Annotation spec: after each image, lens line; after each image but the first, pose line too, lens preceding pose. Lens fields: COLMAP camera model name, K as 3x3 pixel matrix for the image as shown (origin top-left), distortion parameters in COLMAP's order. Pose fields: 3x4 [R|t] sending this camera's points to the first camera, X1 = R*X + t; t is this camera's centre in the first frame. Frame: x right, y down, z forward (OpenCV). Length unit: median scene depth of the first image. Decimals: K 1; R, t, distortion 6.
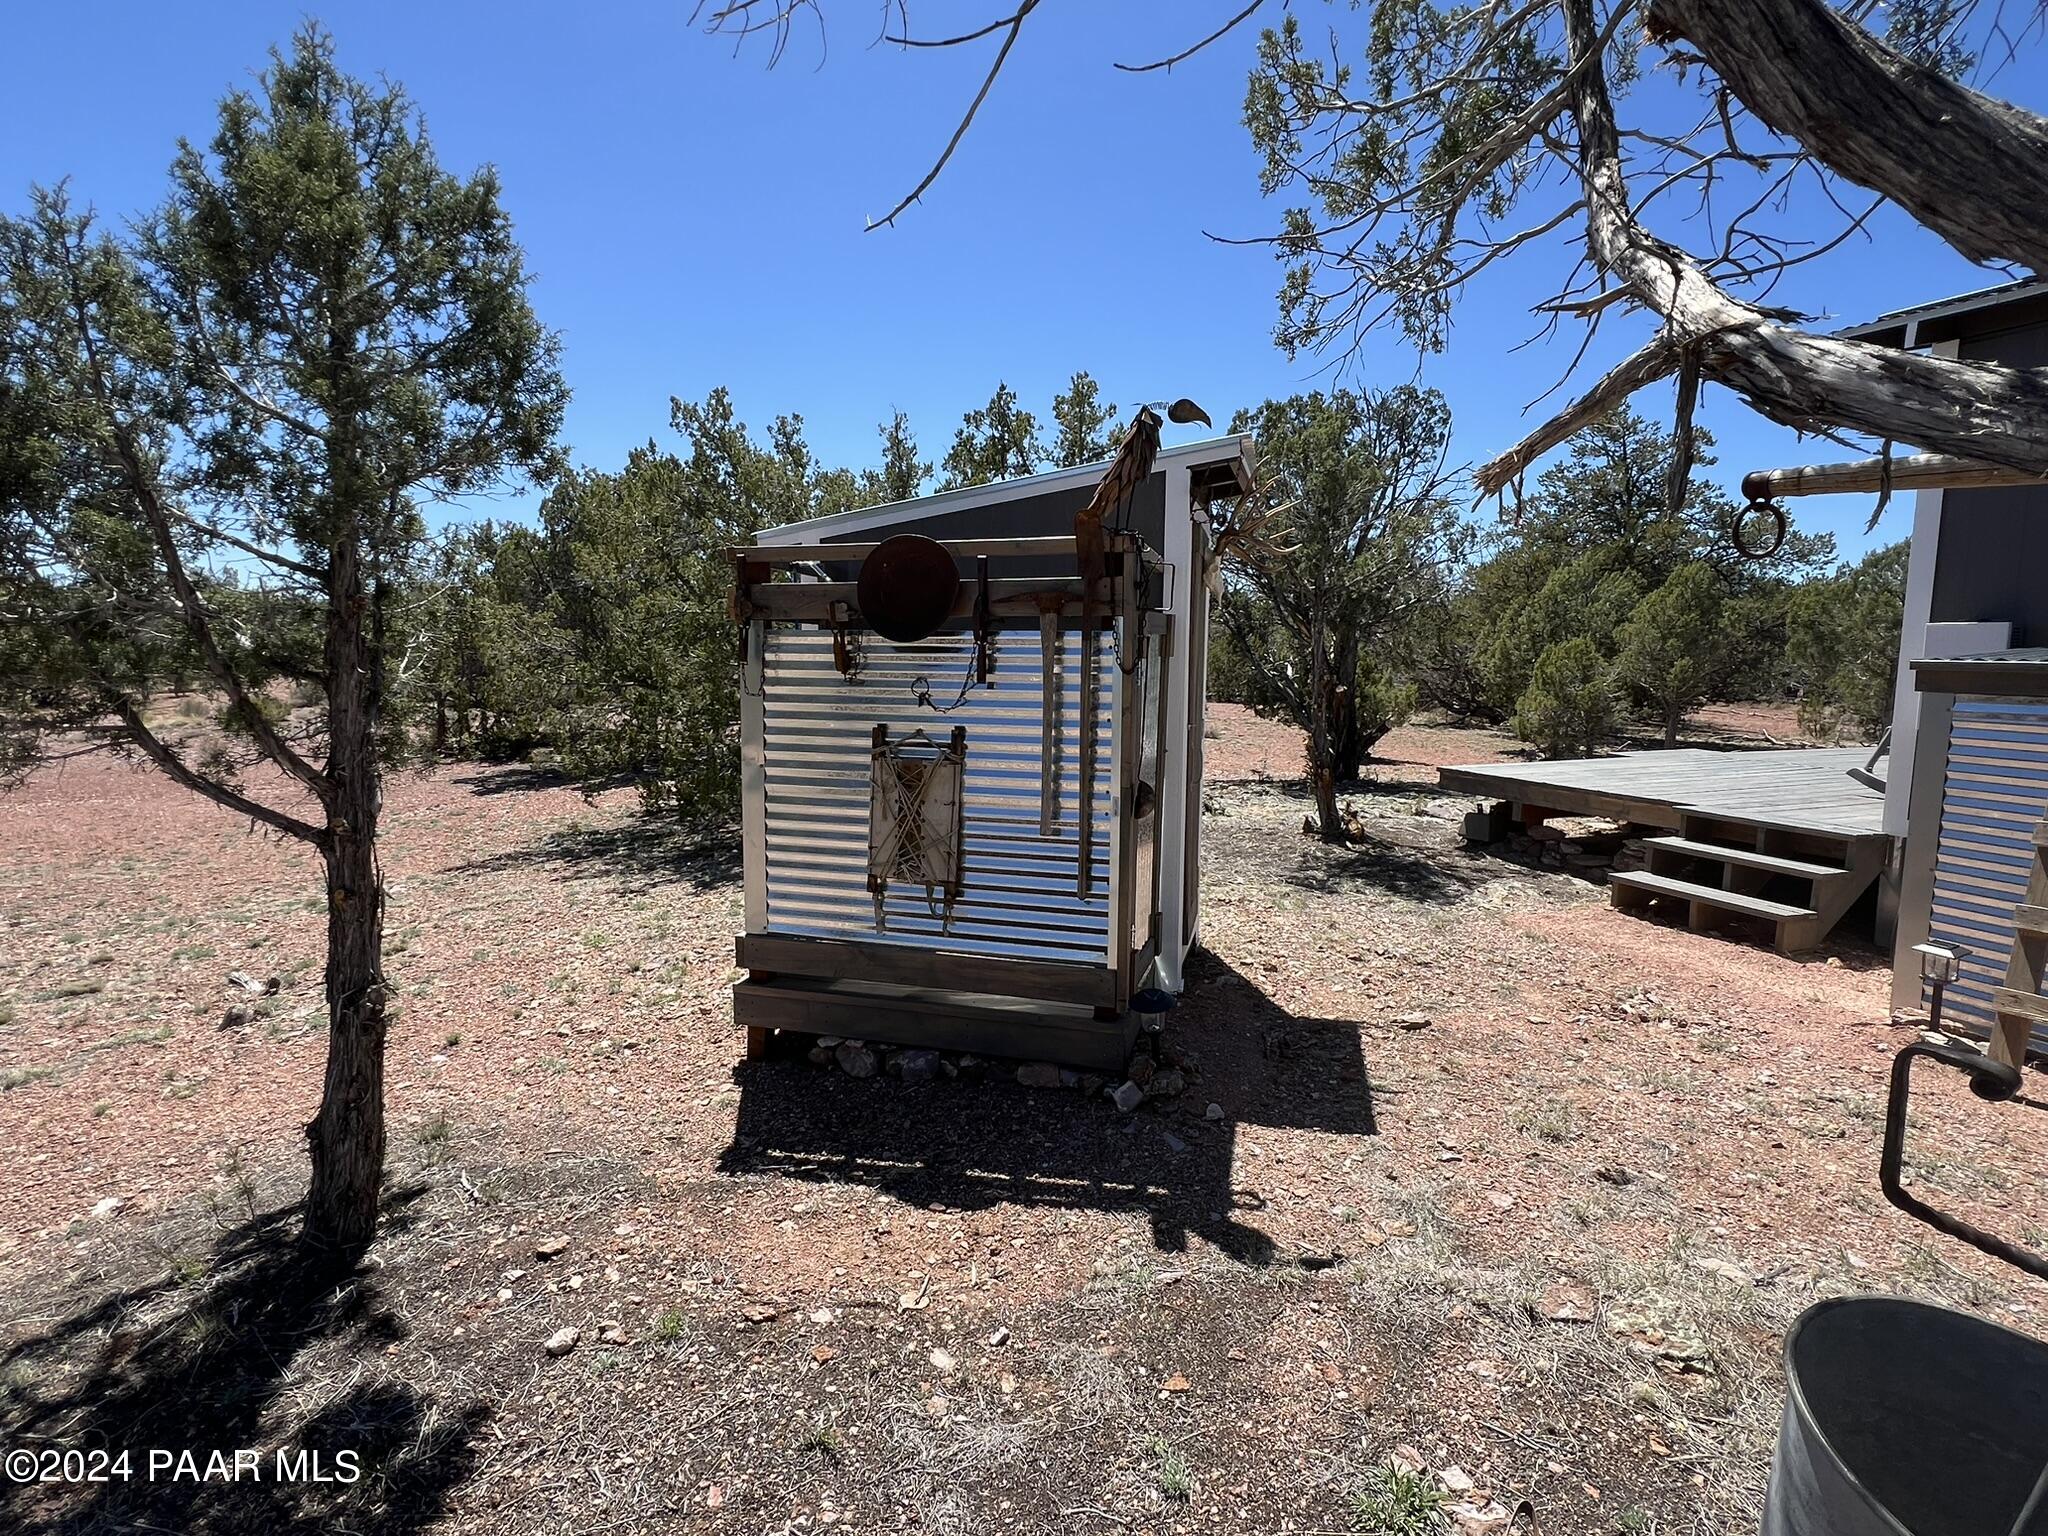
lens RADIAL K [[1011.5, 0, 1019.6], [0, 1011.5, 759.2], [0, 0, 1]] dist [-0.002927, 0.000948]
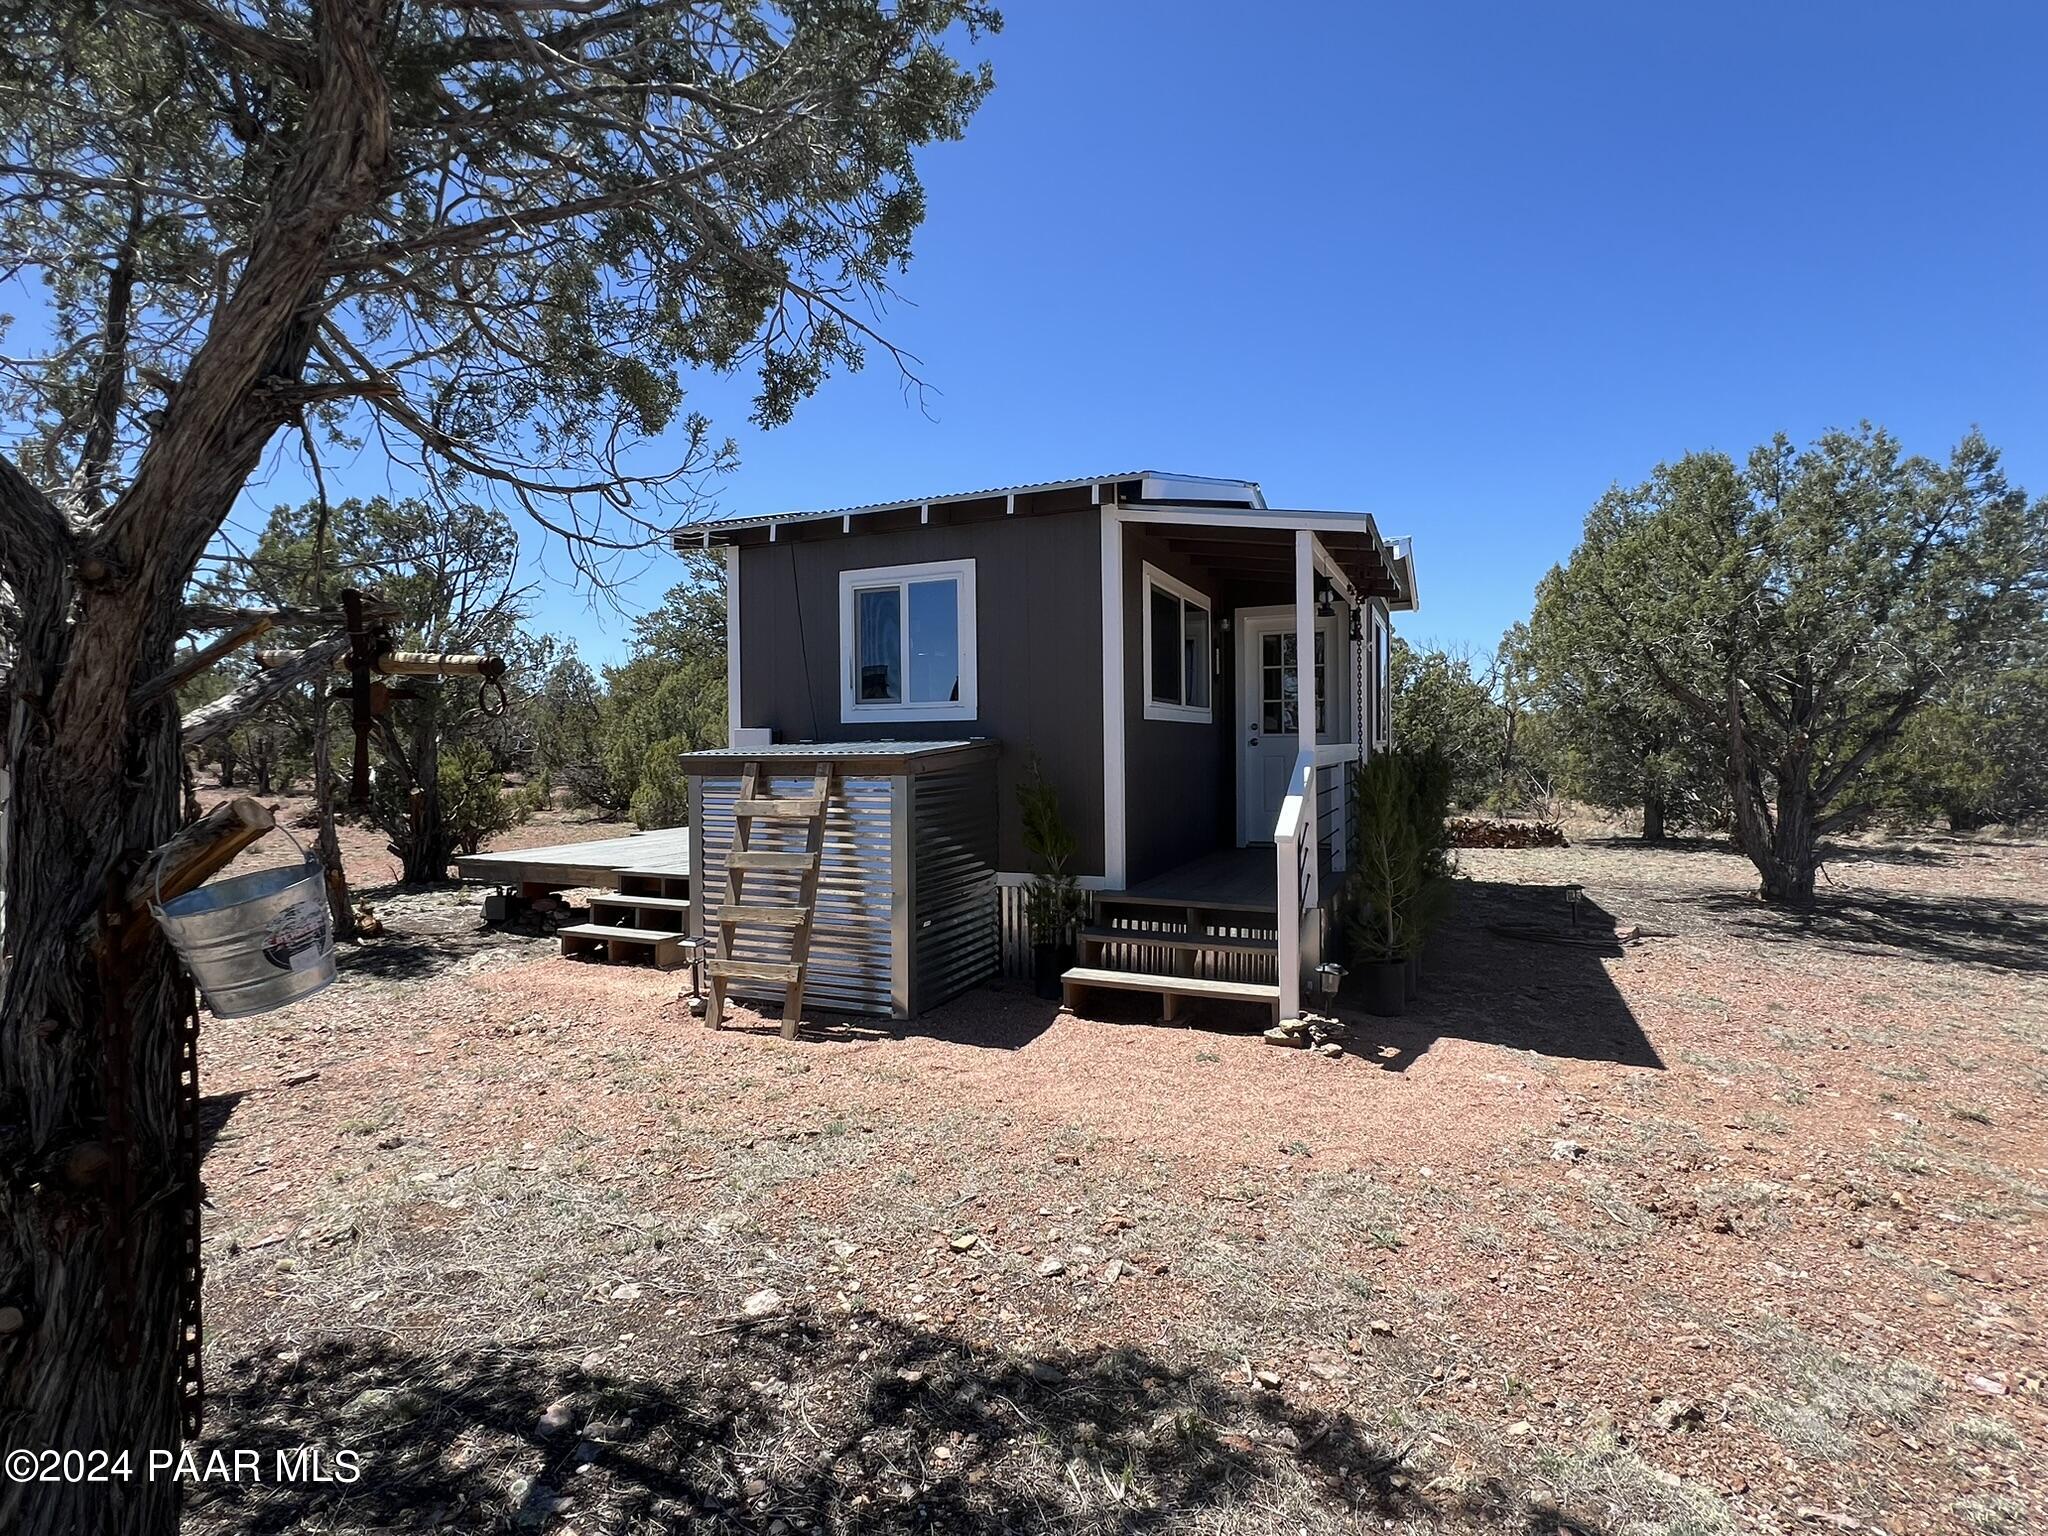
lens RADIAL K [[1011.5, 0, 1019.6], [0, 1011.5, 759.2], [0, 0, 1]] dist [-0.002927, 0.000948]
pose [[0.729013, -0.027869, 0.683932, 0.177677], [0.093845, 0.993805, -0.059535, 0.038198], [-0.678036, 0.107586, 0.727112, -0.361198]]
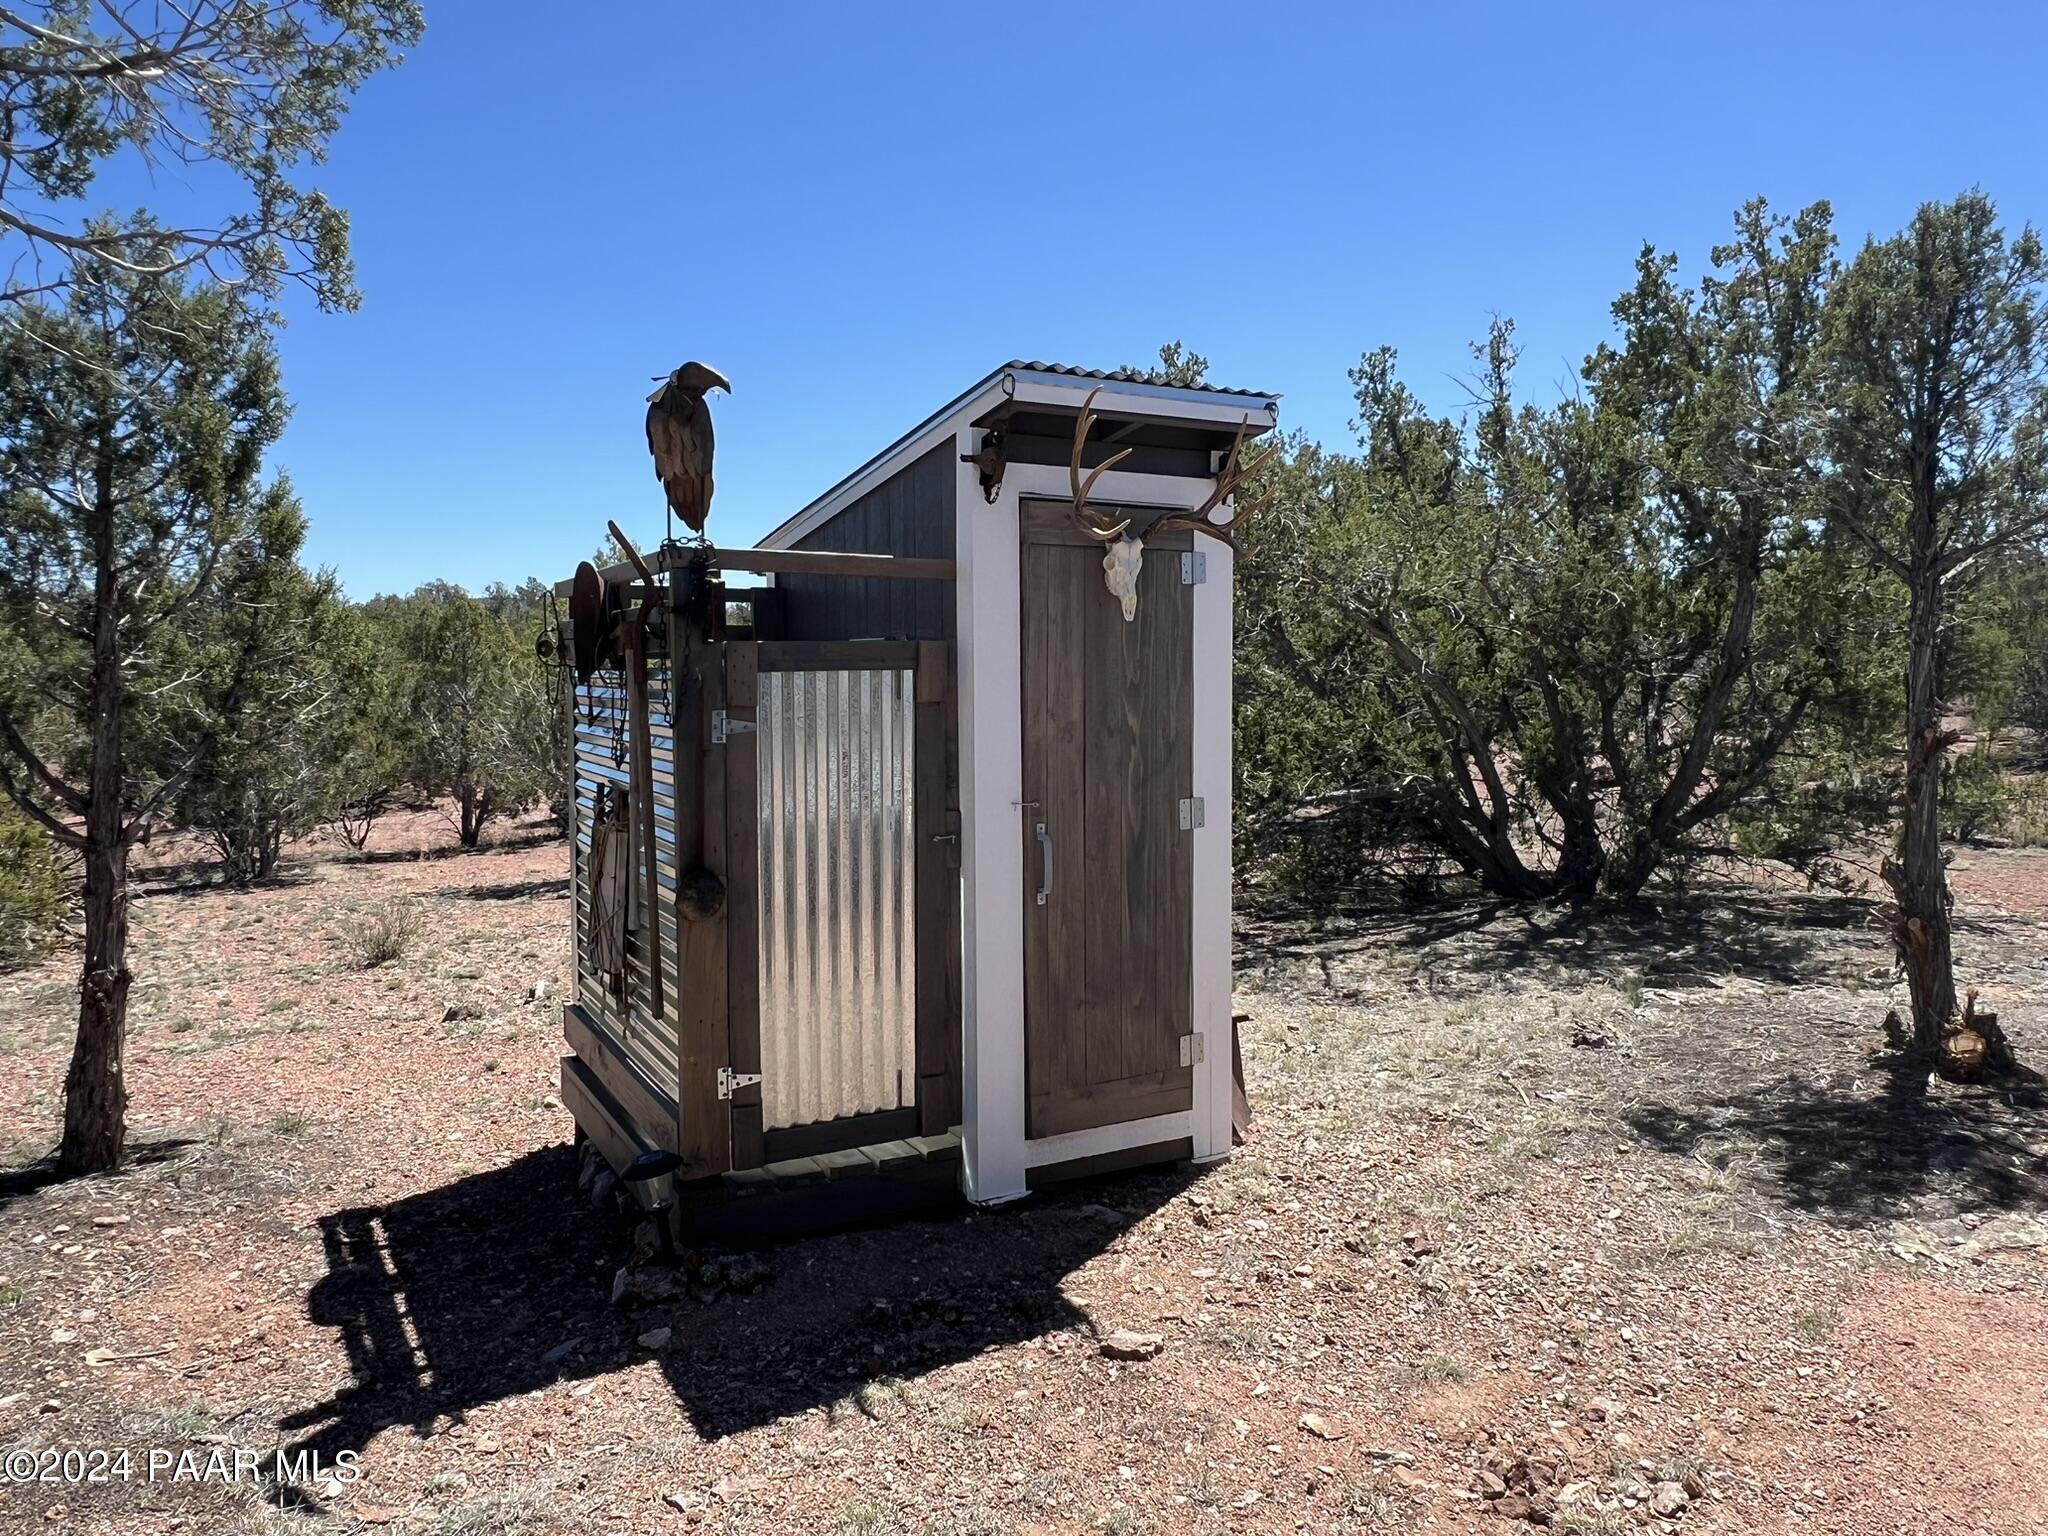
lens RADIAL K [[1400.5, 0, 1024.0], [0, 1400.5, 768.0], [0, 0, 1]] dist [-0.001304, -0.000773]
pose [[0.700689, 0.040773, -0.712301, 0.764207], [-0.063054, 0.997998, -0.004899, -0.052312], [0.710675, 0.048346, 0.701857, 0.323699]]
